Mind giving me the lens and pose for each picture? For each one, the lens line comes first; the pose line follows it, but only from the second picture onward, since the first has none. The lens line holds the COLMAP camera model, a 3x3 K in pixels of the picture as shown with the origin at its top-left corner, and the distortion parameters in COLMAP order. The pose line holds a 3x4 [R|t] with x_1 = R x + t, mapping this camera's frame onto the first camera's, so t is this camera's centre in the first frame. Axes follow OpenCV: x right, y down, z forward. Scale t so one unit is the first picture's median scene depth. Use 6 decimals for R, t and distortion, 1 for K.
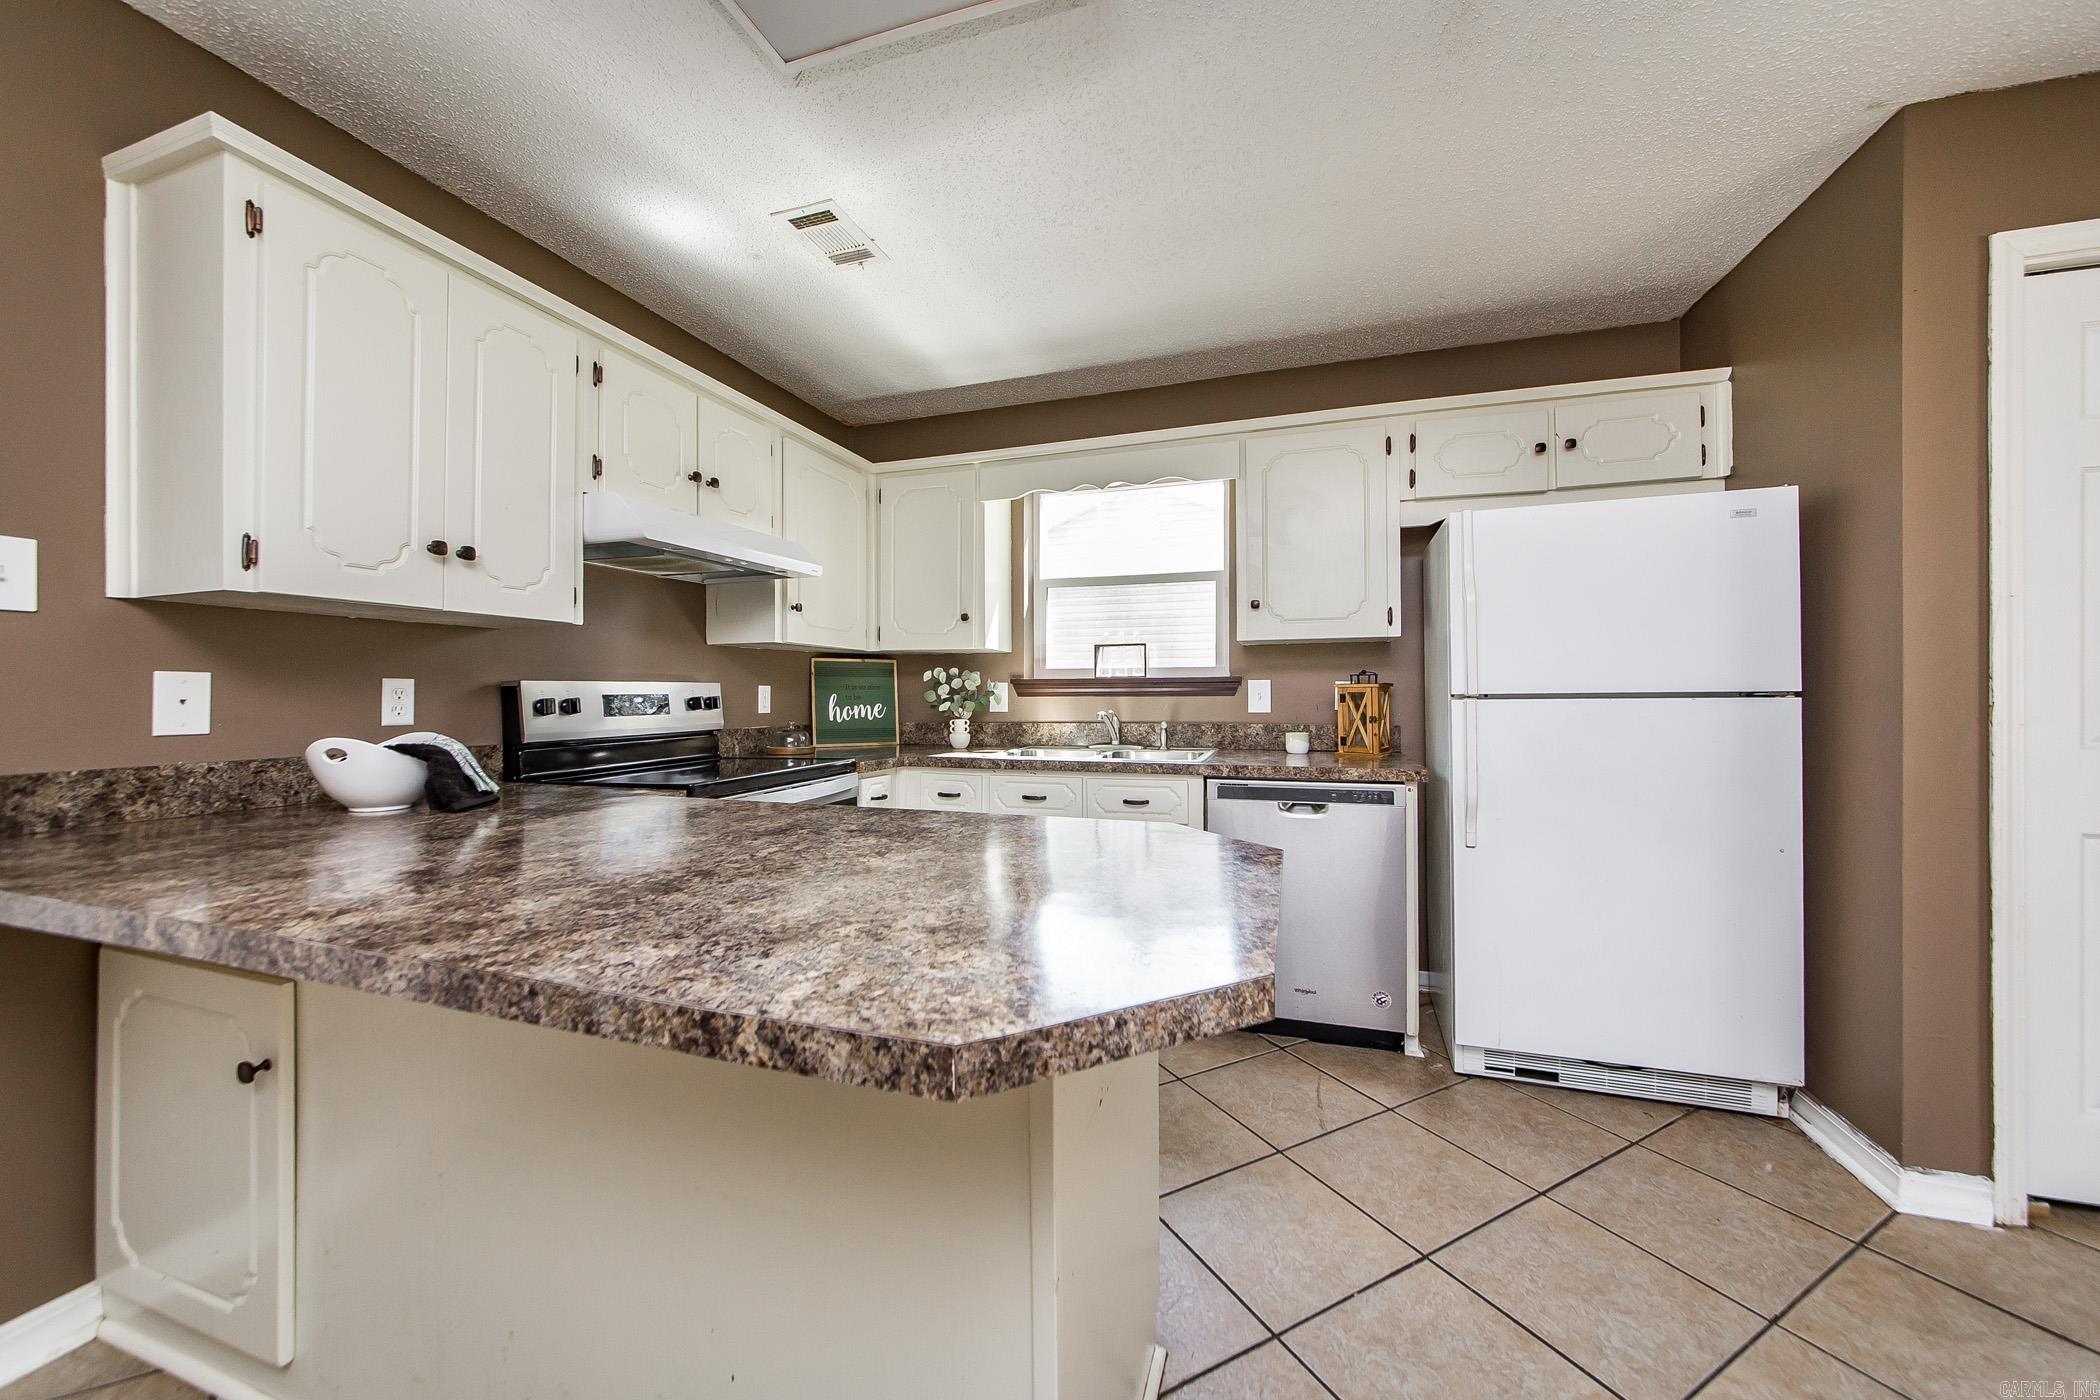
lens RADIAL K [[779.3, 0, 1033.2], [0, 779.3, 688.9], [0, 0, 1]] dist [-0.002116, -0.000107]
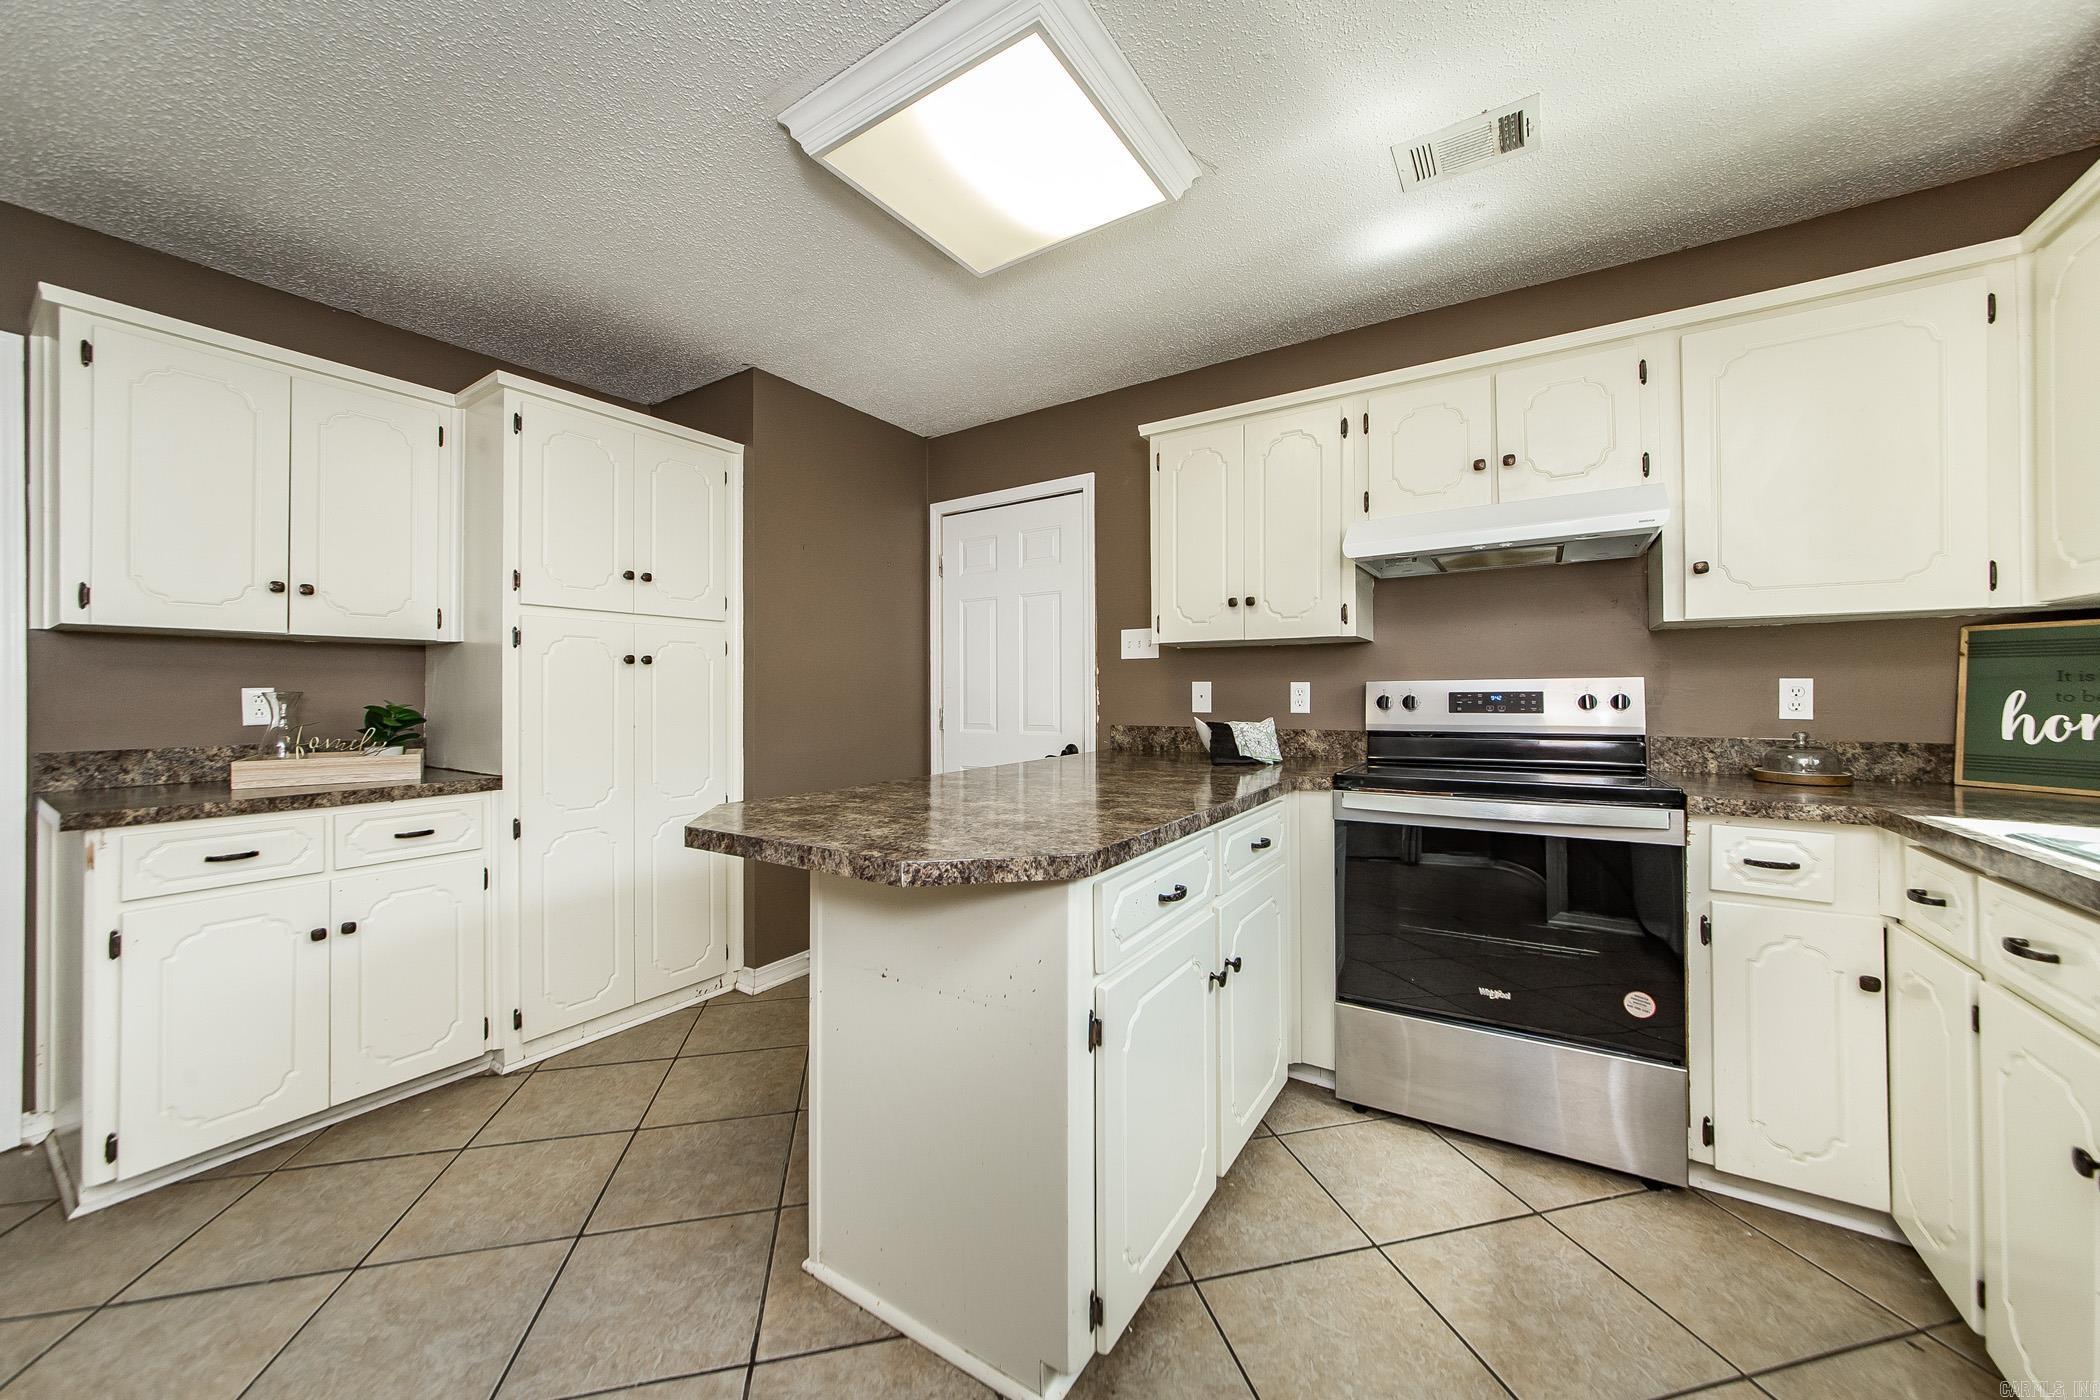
lens RADIAL K [[752.7, 0, 1035.7], [0, 752.7, 684.3], [0, 0, 1]] dist [-0.001070, -0.000086]
pose [[-0.255739, -0.007478, -0.966717, 0.550958], [0.010813, 0.999885, -0.010596, 0.000804], [0.966685, -0.013163, -0.255629, 0.649400]]
